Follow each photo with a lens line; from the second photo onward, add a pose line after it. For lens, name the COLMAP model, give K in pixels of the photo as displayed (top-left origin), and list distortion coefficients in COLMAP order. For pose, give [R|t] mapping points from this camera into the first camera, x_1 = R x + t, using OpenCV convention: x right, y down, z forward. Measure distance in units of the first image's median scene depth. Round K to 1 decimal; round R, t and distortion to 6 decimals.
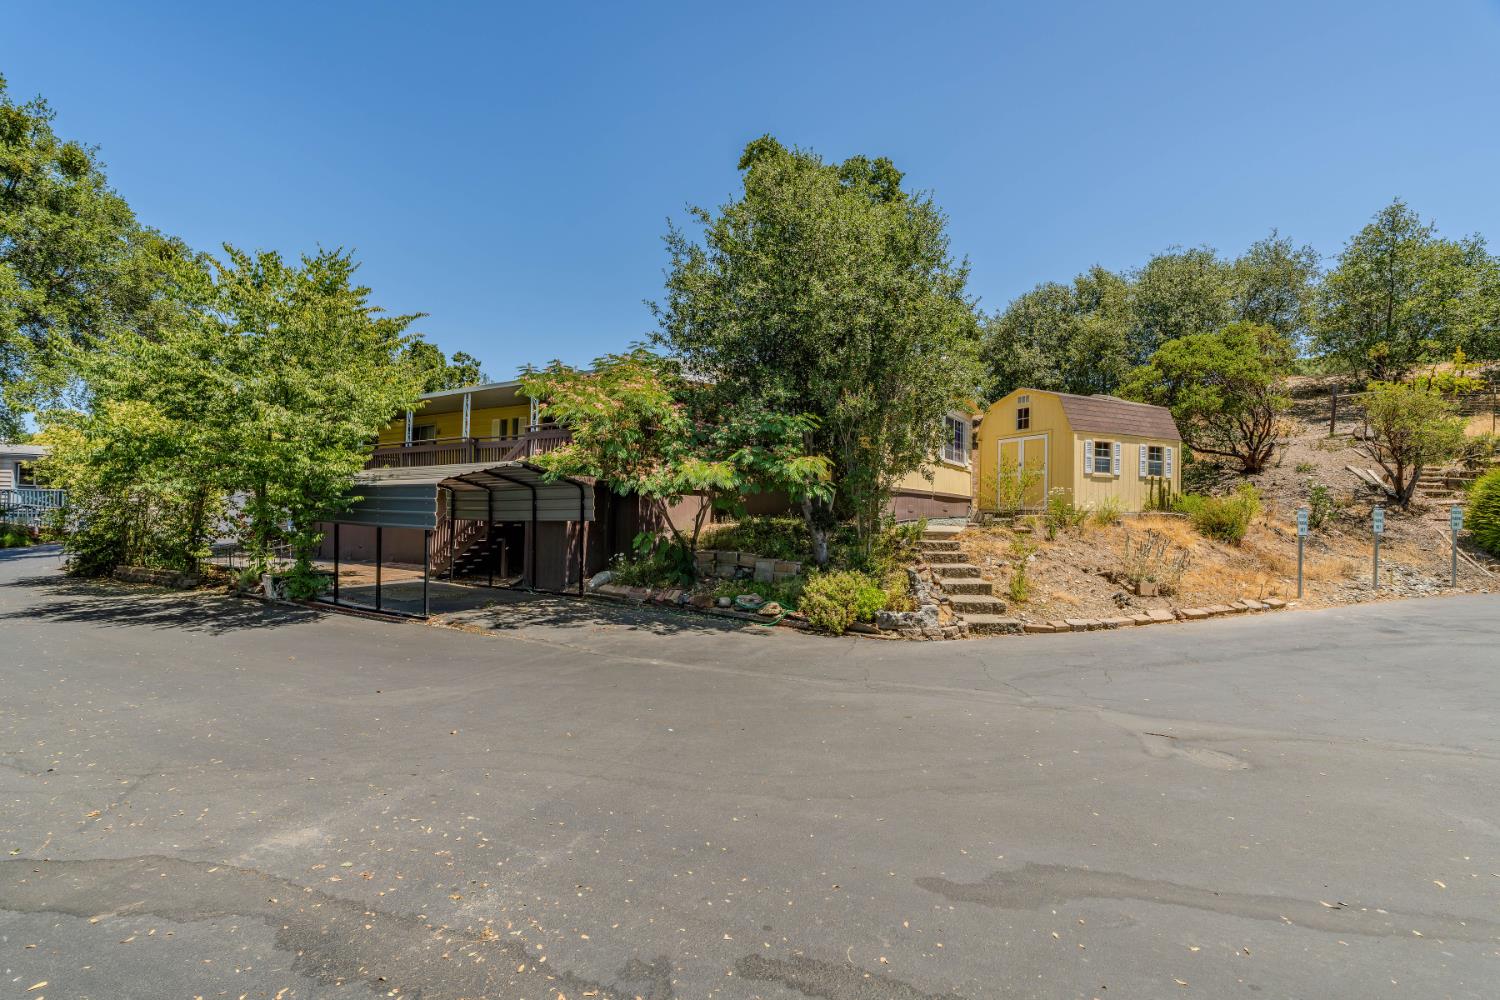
lens RADIAL K [[676.5, 0, 758.2], [0, 676.5, 502.9], [0, 0, 1]] dist [-0.004261, 0.002226]
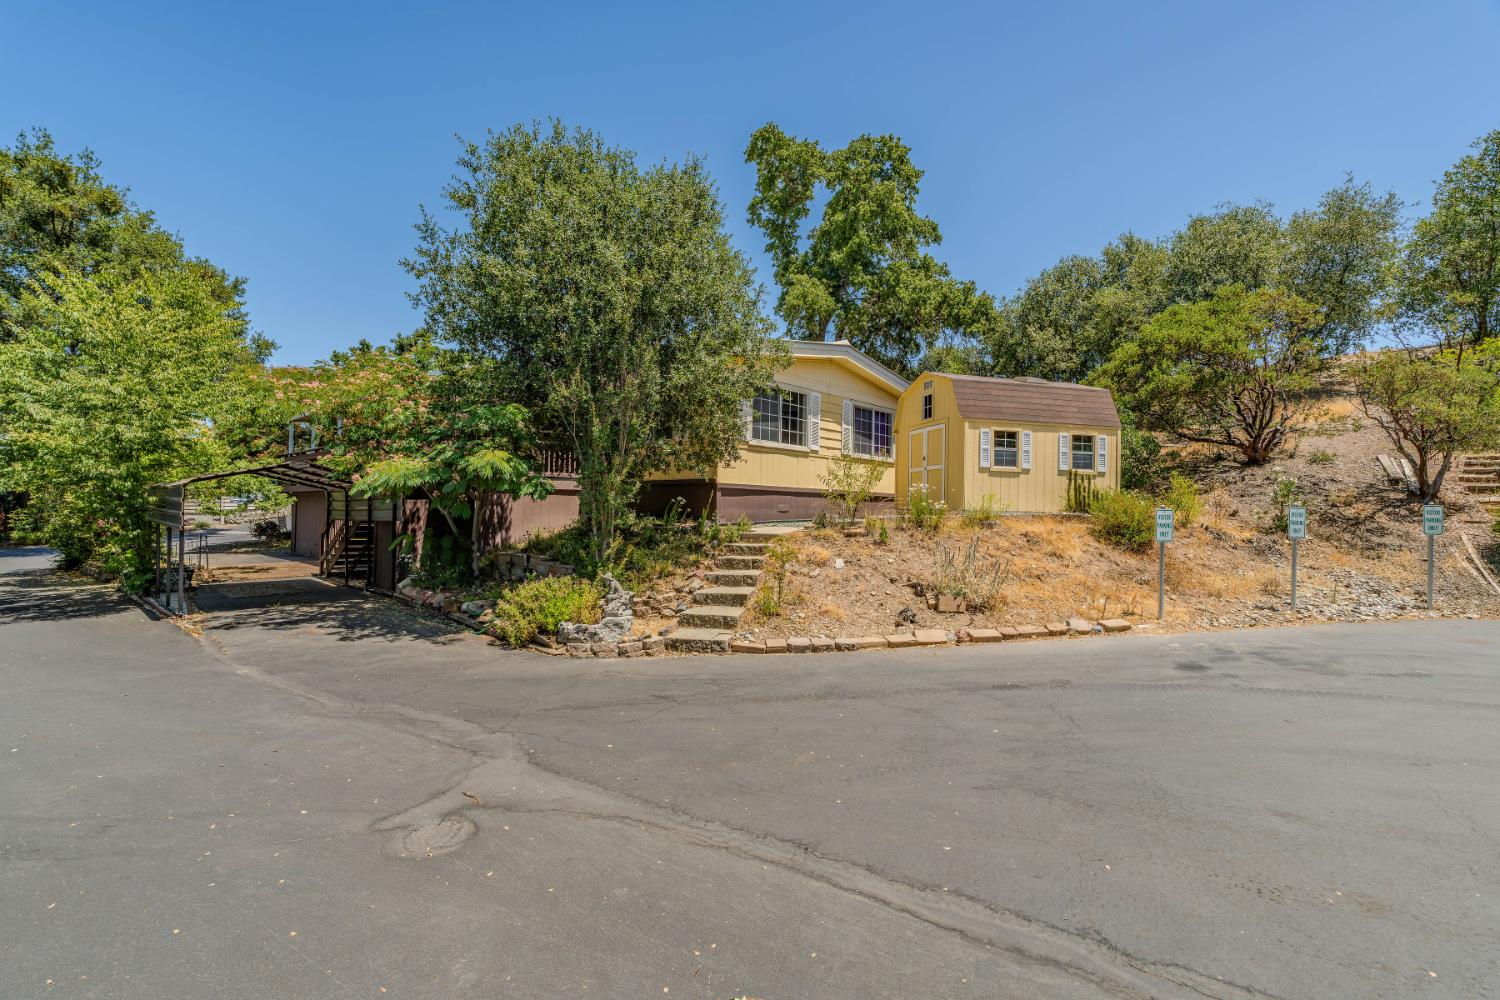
lens RADIAL K [[676.5, 0, 757.1], [0, 676.5, 501.9], [0, 0, 1]] dist [-0.004261, 0.002226]
pose [[0.984991, -0.002249, -0.172592, 0.399236], [0.002057, 0.999997, -0.001293, 0.001285], [0.172594, 0.000919, 0.984993, 0.107739]]
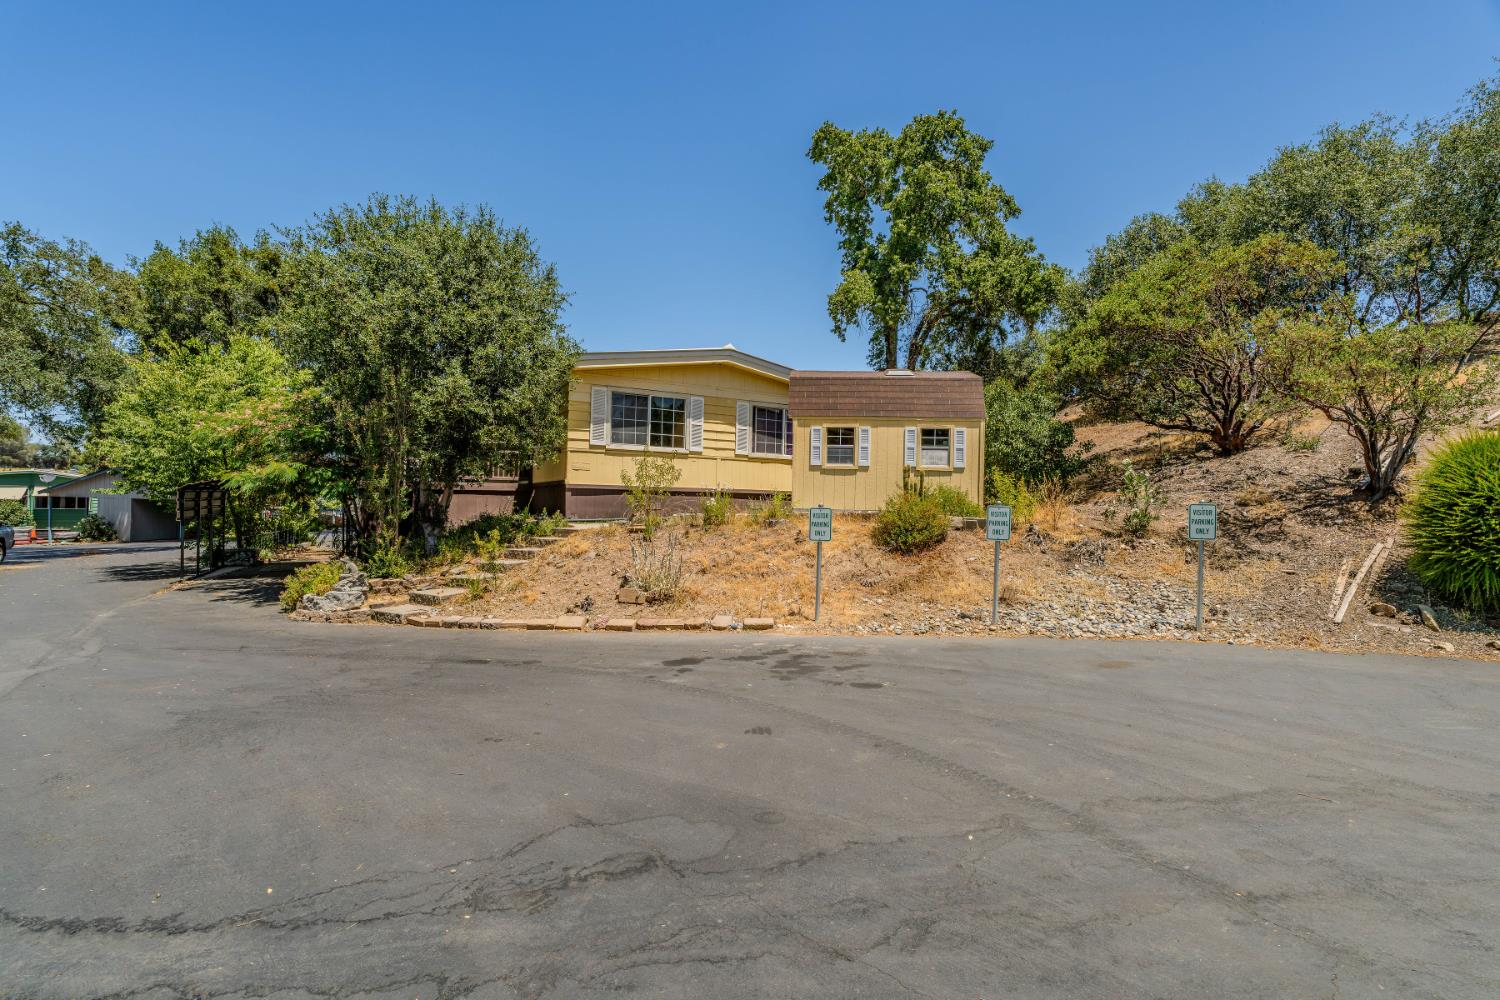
lens RADIAL K [[676.5, 0, 761.6], [0, 676.5, 502.8], [0, 0, 1]] dist [-0.004261, 0.002226]
pose [[0.873746, -0.000225, -0.486383, 0.965634], [0.003485, 0.999977, 0.005798, -0.001180], [0.486371, -0.006761, 0.873726, 0.241298]]
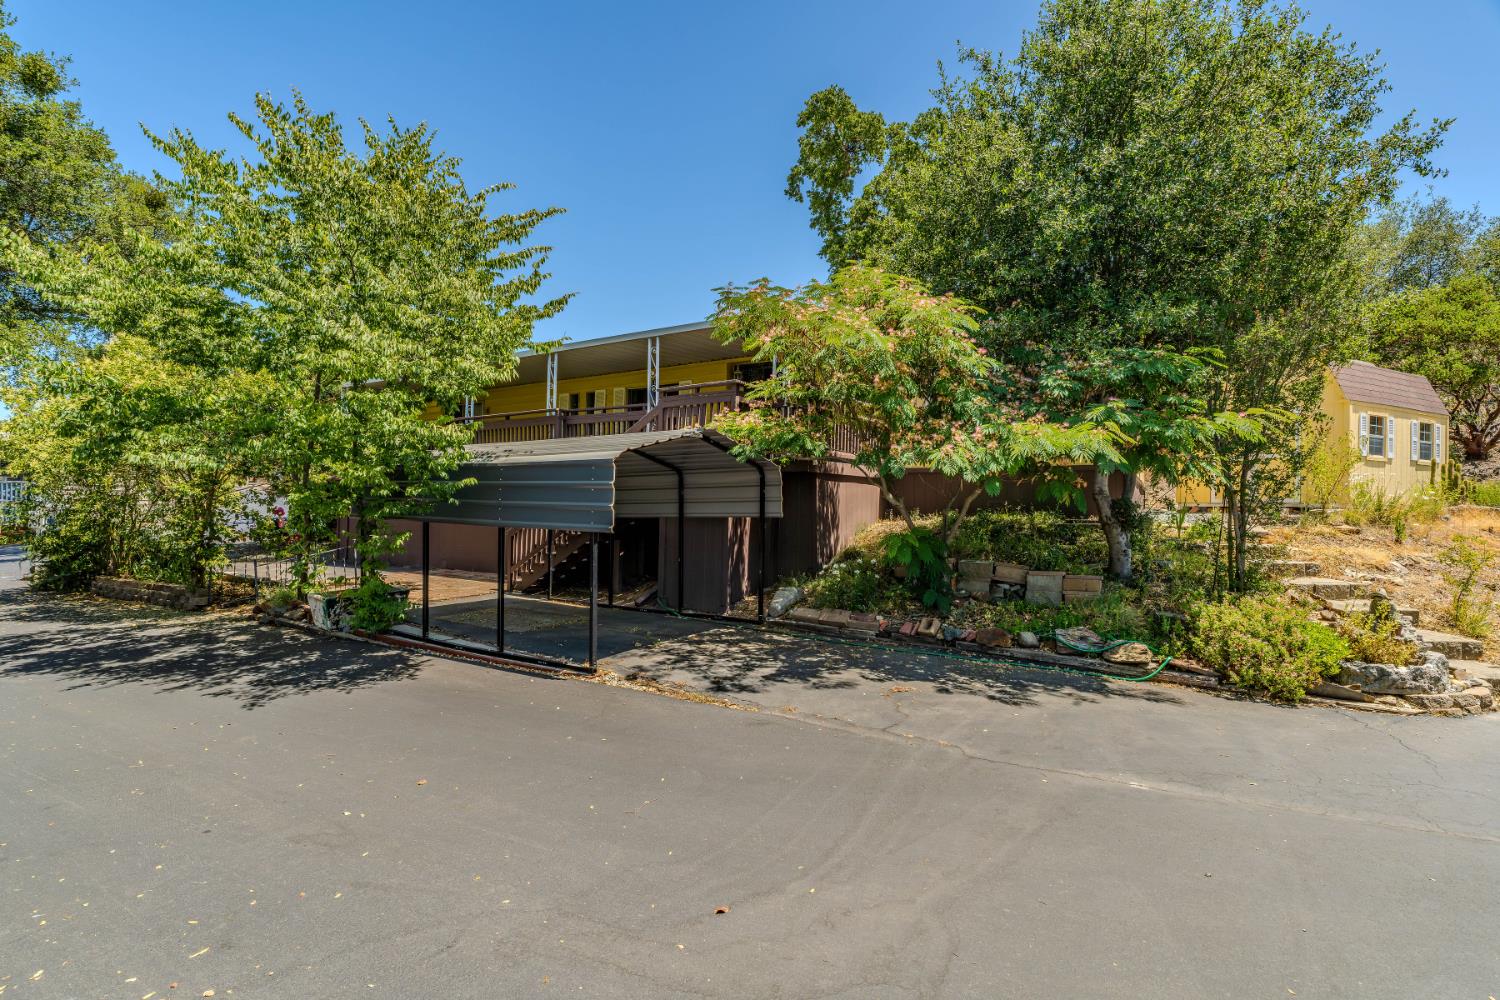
lens RADIAL K [[676.5, 0, 754.9], [0, 676.5, 503.5], [0, 0, 1]] dist [-0.004261, 0.002226]
pose [[0.999882, -0.000484, 0.015344, -0.255611], [0.000392, 0.999982, 0.006035, 0.007088], [-0.015347, -0.006028, 0.999864, 0.264792]]
